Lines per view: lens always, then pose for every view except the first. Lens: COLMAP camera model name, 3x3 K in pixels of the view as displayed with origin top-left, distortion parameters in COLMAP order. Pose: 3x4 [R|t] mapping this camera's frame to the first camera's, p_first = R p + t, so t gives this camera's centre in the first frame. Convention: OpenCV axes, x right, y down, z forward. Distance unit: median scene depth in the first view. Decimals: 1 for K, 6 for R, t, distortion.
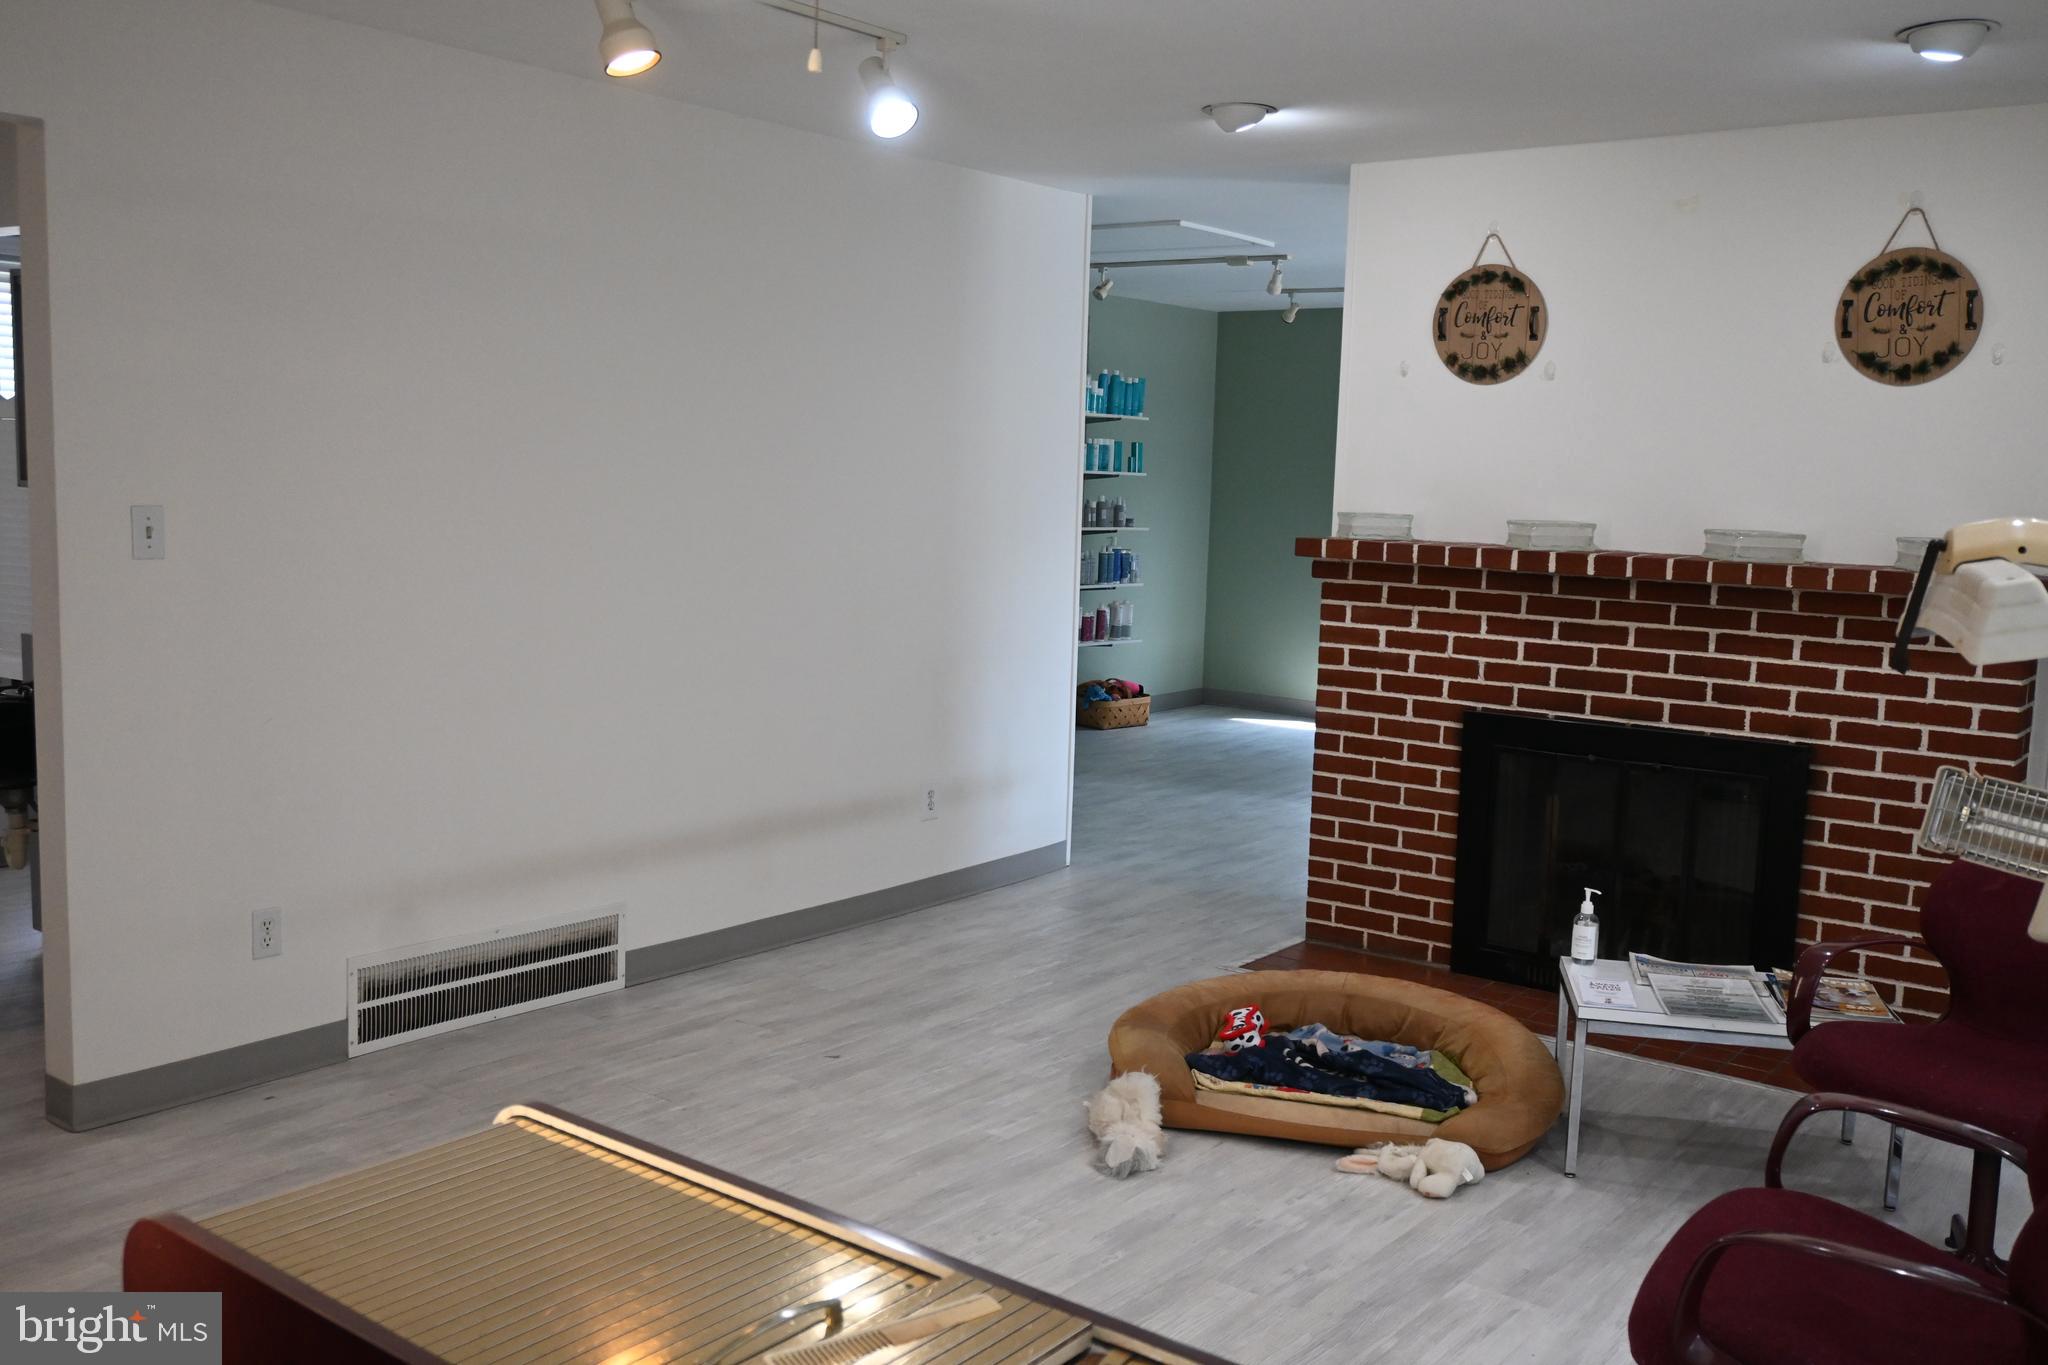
lens RADIAL K [[1773.0, 0, 1012.6], [0, 1773.0, 675.9], [0, 0, 1]] dist [0.003915, -0.016261]
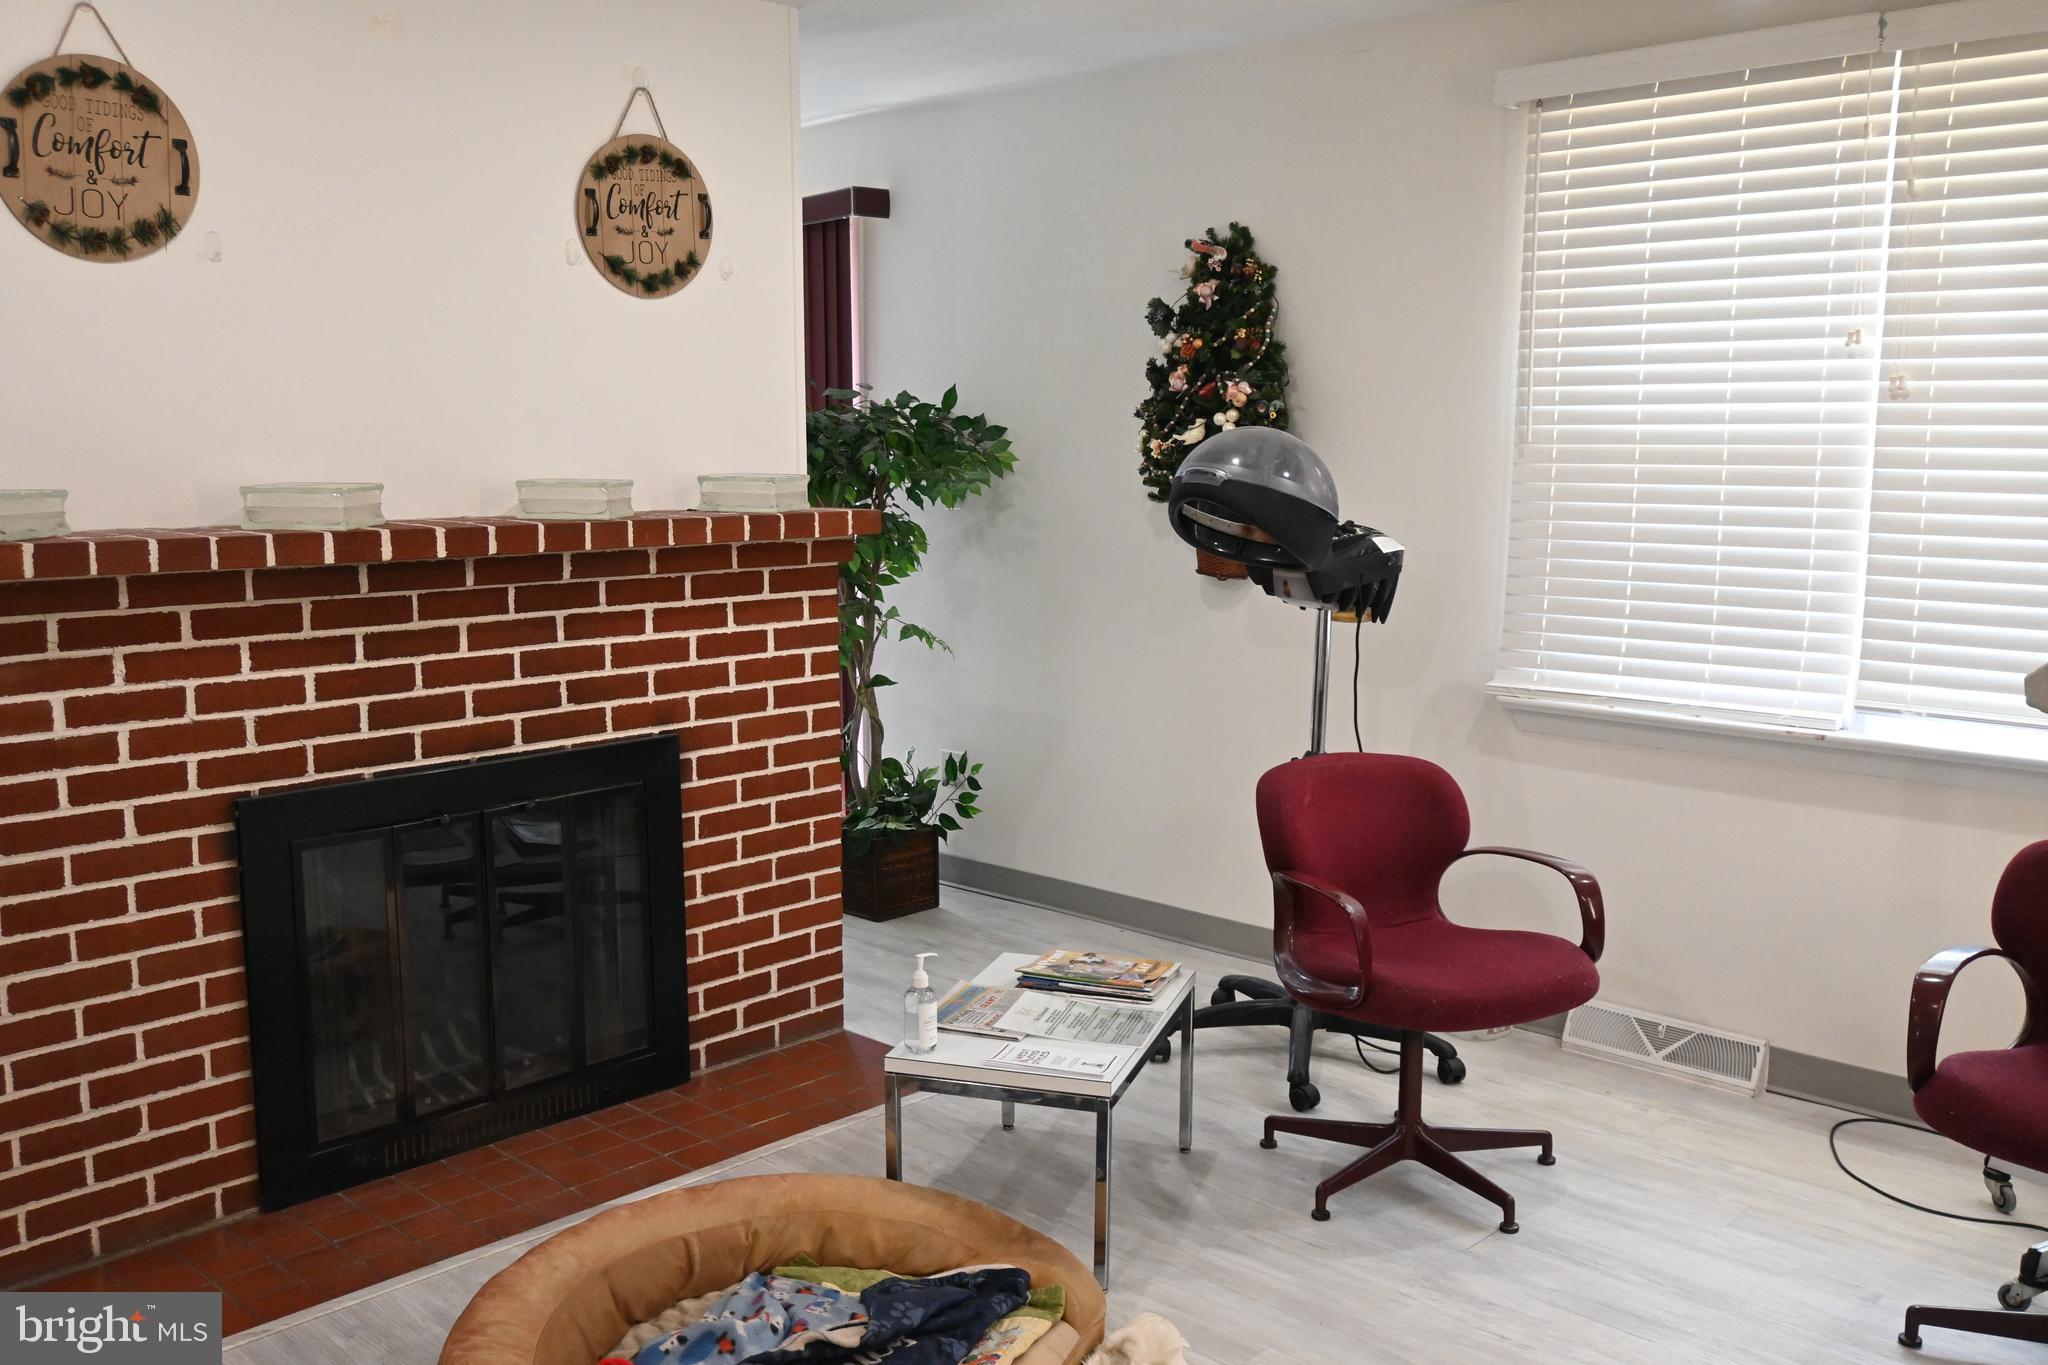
lens RADIAL K [[1773.0, 0, 1014.2], [0, 1773.0, 693.9], [0, 0, 1]] dist [0.003915, -0.016261]
pose [[0.127204, -0.172321, 0.976793, -0.313826], [0.125214, 0.979704, 0.156528, -0.081793], [-0.983941, 0.102397, 0.146199, 0.663023]]
